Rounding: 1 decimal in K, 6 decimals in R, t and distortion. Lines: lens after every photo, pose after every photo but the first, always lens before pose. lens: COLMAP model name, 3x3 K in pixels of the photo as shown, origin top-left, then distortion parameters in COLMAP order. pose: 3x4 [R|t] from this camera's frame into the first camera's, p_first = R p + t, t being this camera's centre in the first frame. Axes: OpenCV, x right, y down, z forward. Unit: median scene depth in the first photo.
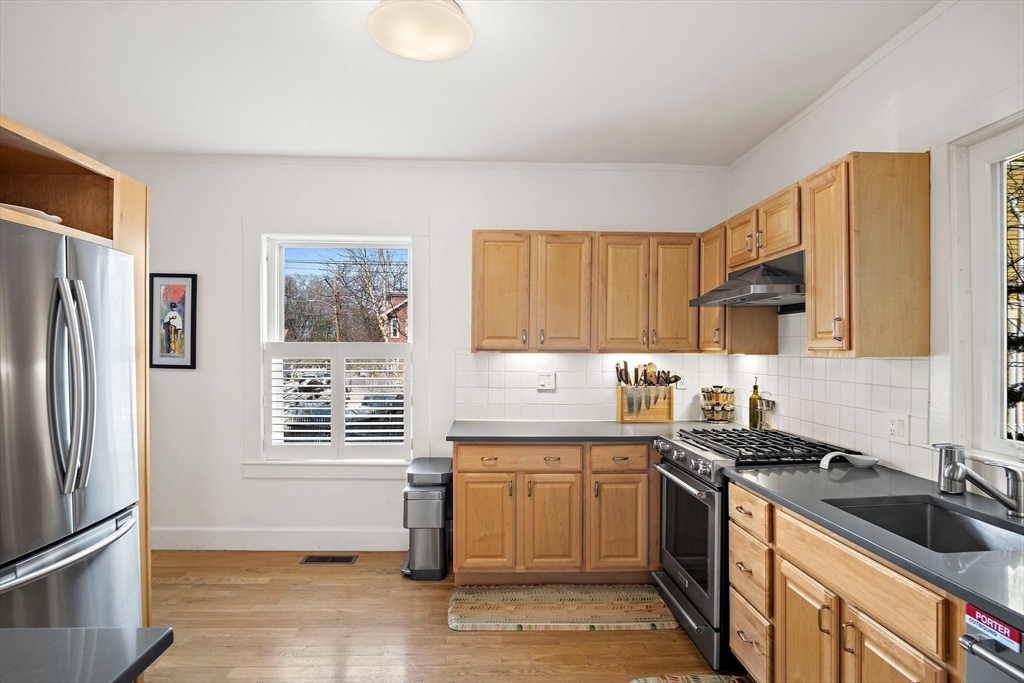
lens RADIAL K [[548.4, 0, 515.2], [0, 548.4, 349.8], [0, 0, 1]] dist [-0.026190, 0.008782]
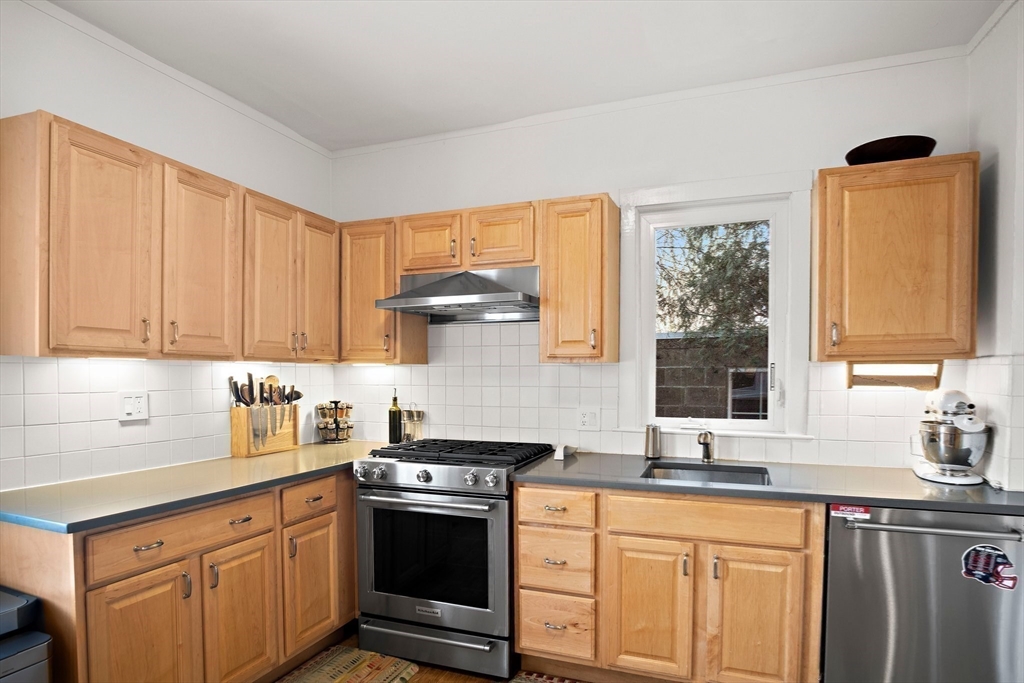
lens RADIAL K [[567.7, 0, 511.2], [0, 567.7, 395.7], [0, 0, 1]] dist [-0.025835, 0.001403]
pose [[0.410723, -0.039305, 0.910913, -0.410103], [0.001217, 0.999093, 0.042562, 0.022173], [-0.911759, -0.016372, 0.410398, 0.432974]]
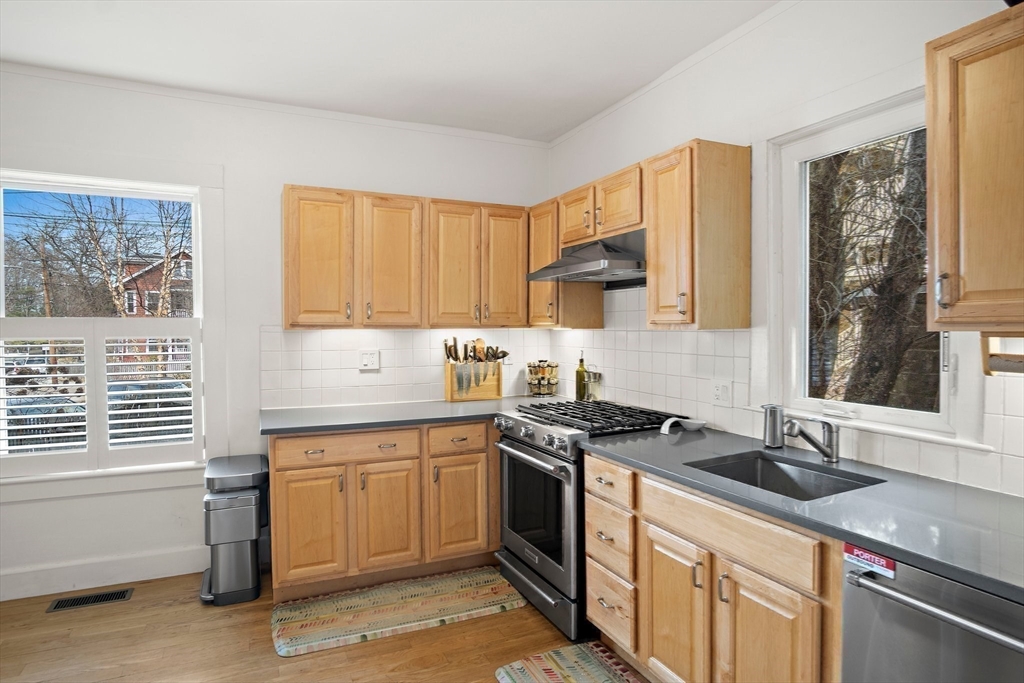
lens RADIAL K [[564.5, 0, 508.9], [0, 564.5, 339.1], [0, 0, 1]] dist [-0.027997, 0.008875]
pose [[0.926824, -0.015347, 0.375182, -0.093525], [0.006931, 0.999693, 0.023770, 0.002049], [-0.375432, -0.019430, 0.926646, 0.065658]]
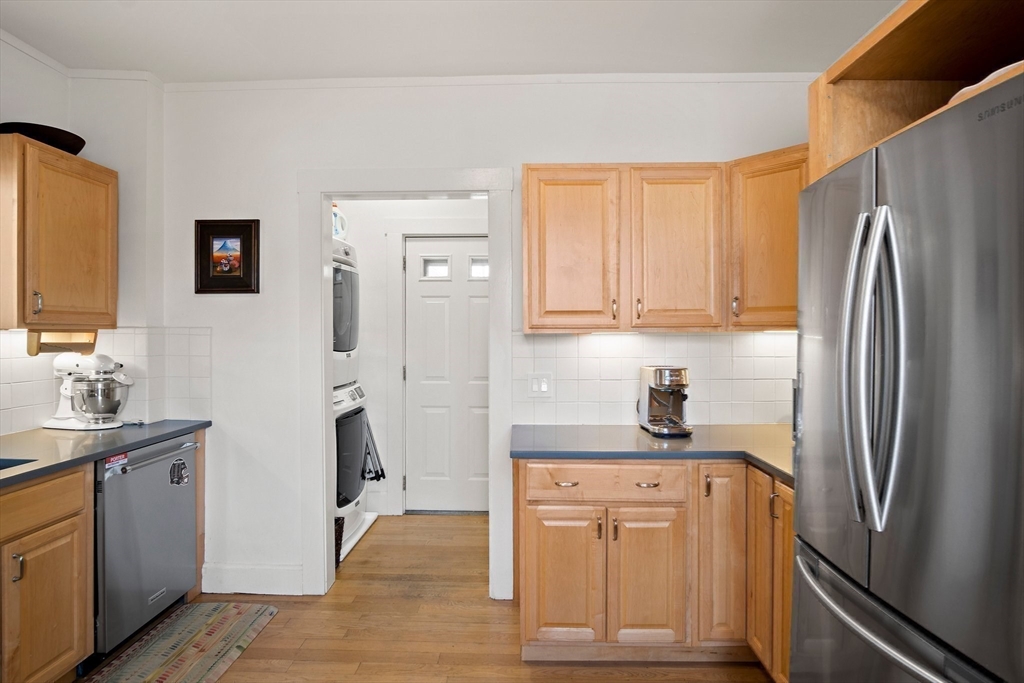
lens RADIAL K [[564.5, 0, 508.9], [0, 564.5, 339.1], [0, 0, 1]] dist [-0.027997, 0.008875]
pose [[-0.995899, -0.002284, 0.090447, -0.259497], [-0.001547, 0.999965, 0.008220, 0.015001], [-0.090463, 0.008046, -0.995867, 1.006678]]
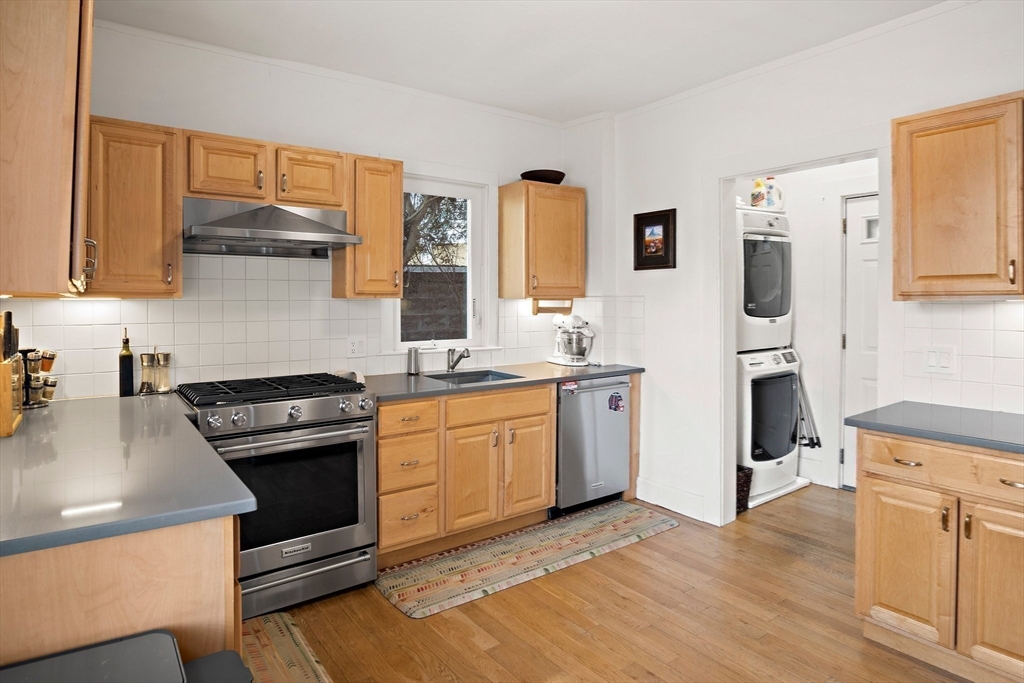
lens RADIAL K [[586.1, 0, 497.0], [0, 586.1, 312.3], [0, 0, 1]] dist [-0.004628, 0.000150]
pose [[-0.532051, -0.017485, 0.846532, -0.578844], [0.001495, 0.999766, 0.021590, 0.011355], [-0.846711, 0.012753, -0.531900, 1.064547]]
